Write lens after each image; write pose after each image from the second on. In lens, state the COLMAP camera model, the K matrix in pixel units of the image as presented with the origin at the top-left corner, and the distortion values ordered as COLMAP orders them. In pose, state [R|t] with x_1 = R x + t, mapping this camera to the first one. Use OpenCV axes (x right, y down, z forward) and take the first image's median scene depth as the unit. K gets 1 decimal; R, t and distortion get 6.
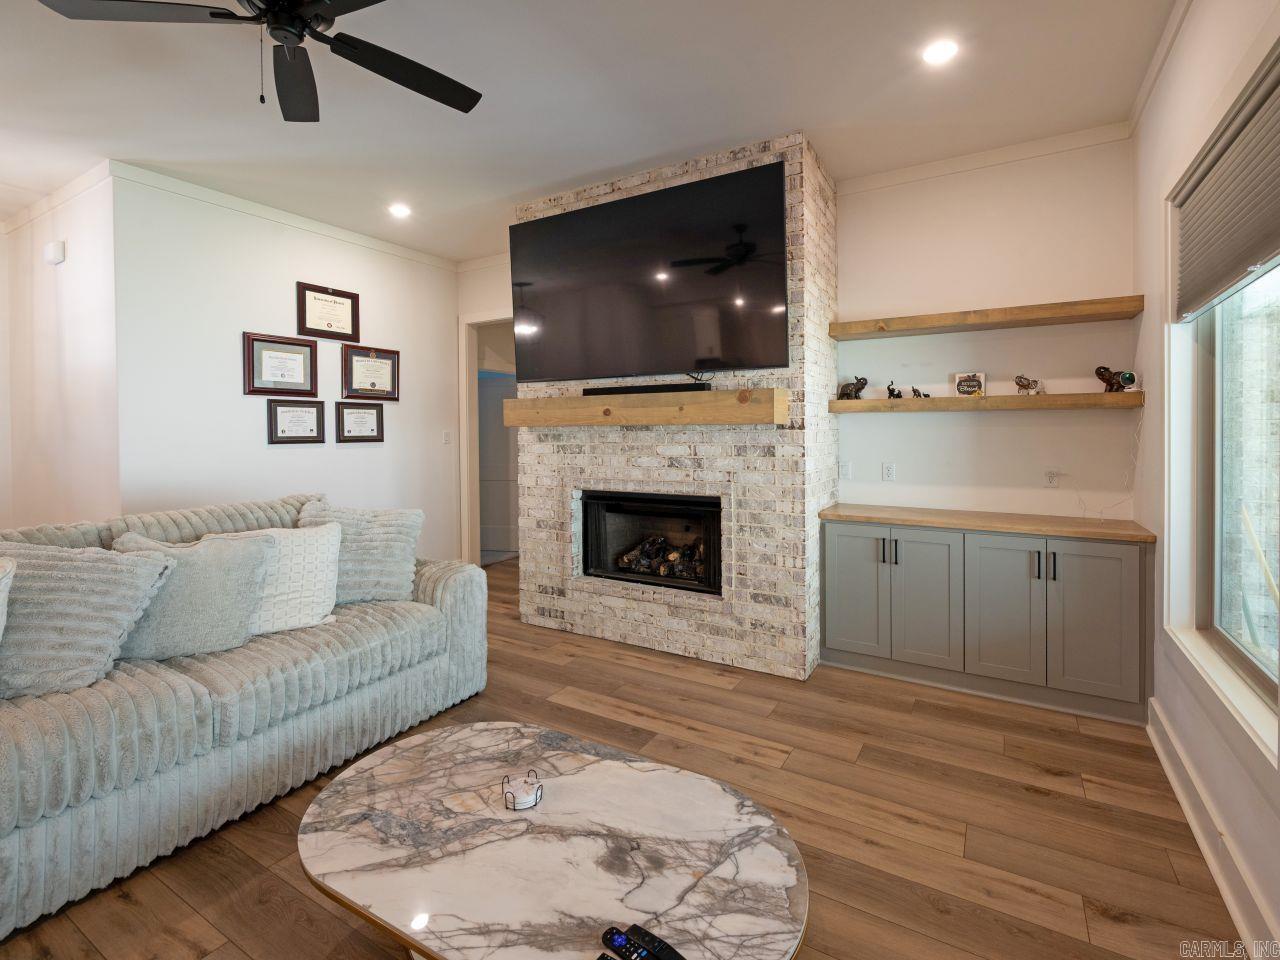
lens RADIAL K [[585.5, 0, 643.7], [0, 585.5, 438.2], [0, 0, 1]] dist [0.004267, -0.001763]
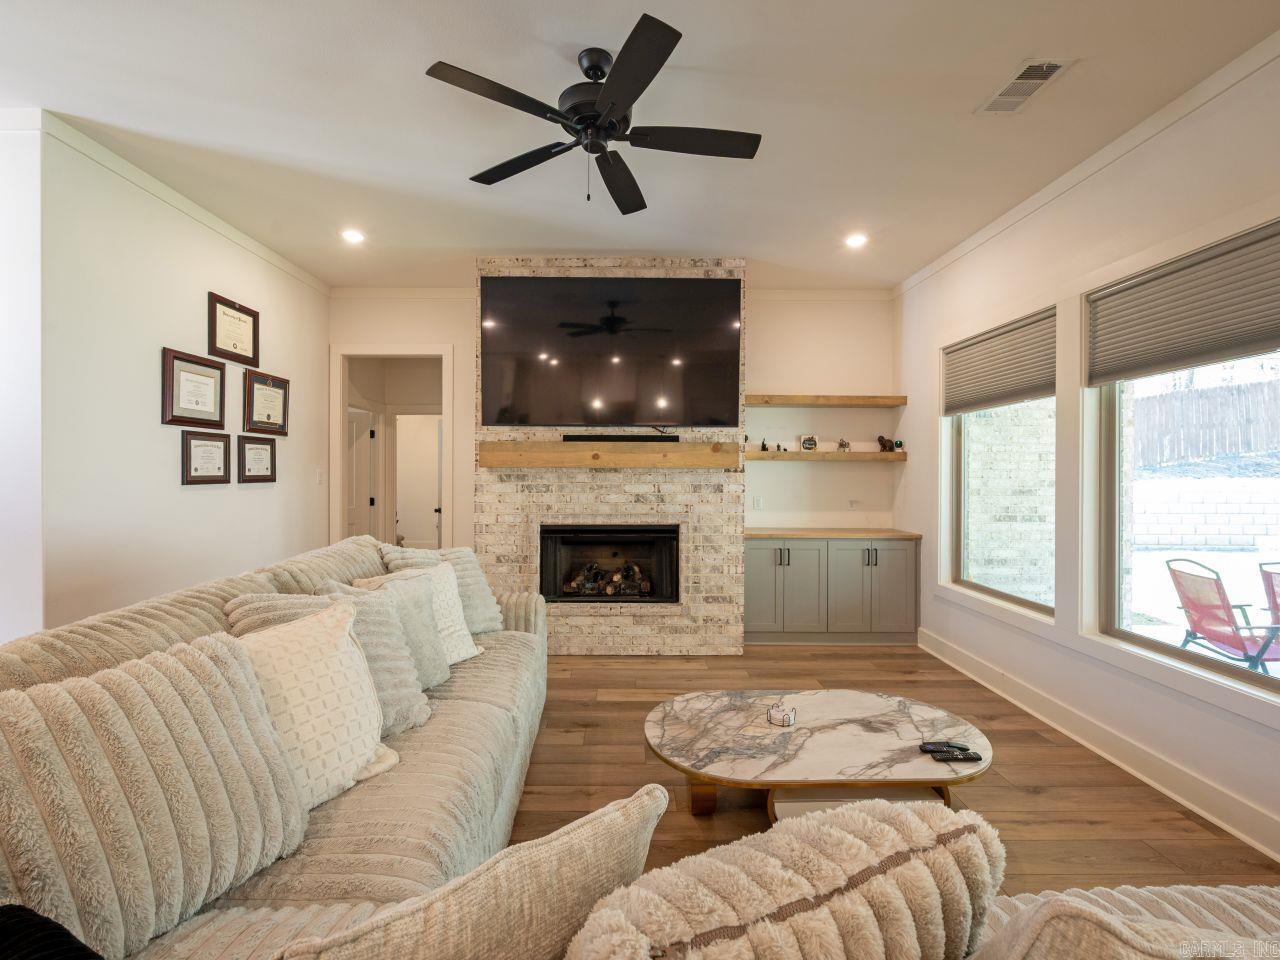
lens RADIAL K [[585.5, 0, 629.2], [0, 585.5, 470.6], [0, 0, 1]] dist [0.004267, -0.001763]
pose [[0.852972, 0.009097, 0.521878, -0.632945], [-0.002464, 0.999907, -0.013401, -0.000691], [-0.521952, 0.010145, 0.852915, -0.036445]]
